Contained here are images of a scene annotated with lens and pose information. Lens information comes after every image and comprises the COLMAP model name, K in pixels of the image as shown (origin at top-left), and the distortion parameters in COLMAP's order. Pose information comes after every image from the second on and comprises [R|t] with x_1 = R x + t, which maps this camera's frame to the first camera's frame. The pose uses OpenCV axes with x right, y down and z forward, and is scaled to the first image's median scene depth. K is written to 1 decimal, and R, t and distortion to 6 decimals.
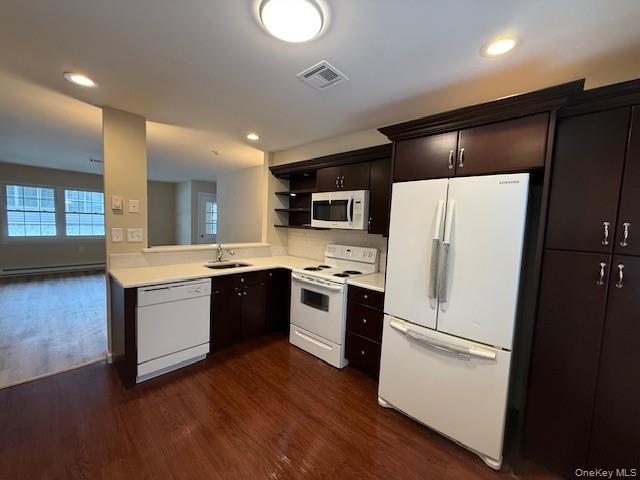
lens RADIAL K [[257.4, 0, 322.9], [0, 257.4, 240.2], [0, 0, 1]] dist [0.002661, -0.000857]
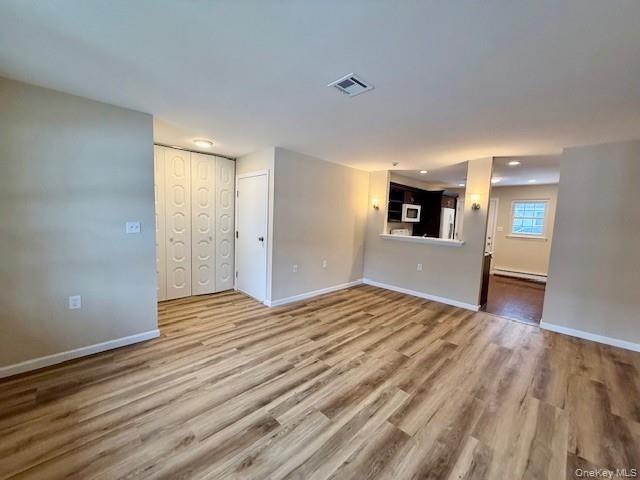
lens RADIAL K [[257.4, 0, 322.5], [0, 257.4, 240.5], [0, 0, 1]] dist [0.002661, -0.000857]
pose [[0.040105, -0.119920, 0.991973, -2.224649], [0.040797, 0.992141, 0.118291, -0.180929], [-0.998362, 0.035726, 0.044682, 1.718123]]
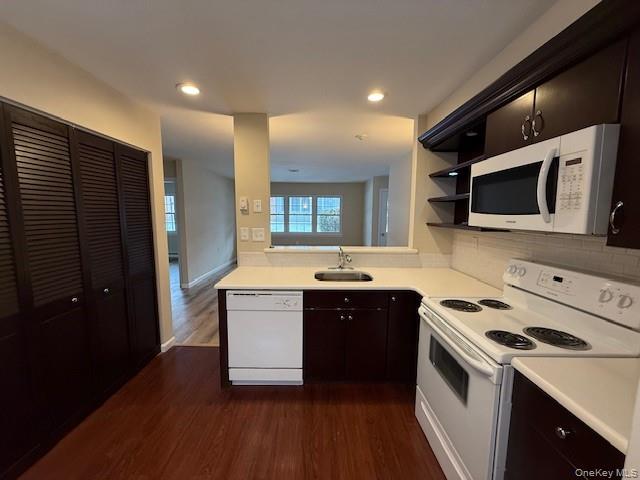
lens RADIAL K [[257.4, 0, 316.7], [0, 257.4, 240.6], [0, 0, 1]] dist [0.002661, -0.000857]
pose [[0.684046, 0.041968, -0.728231, 0.152223], [-0.033144, 0.999101, 0.026446, -0.027344], [0.728686, 0.006046, 0.684821, 0.437376]]
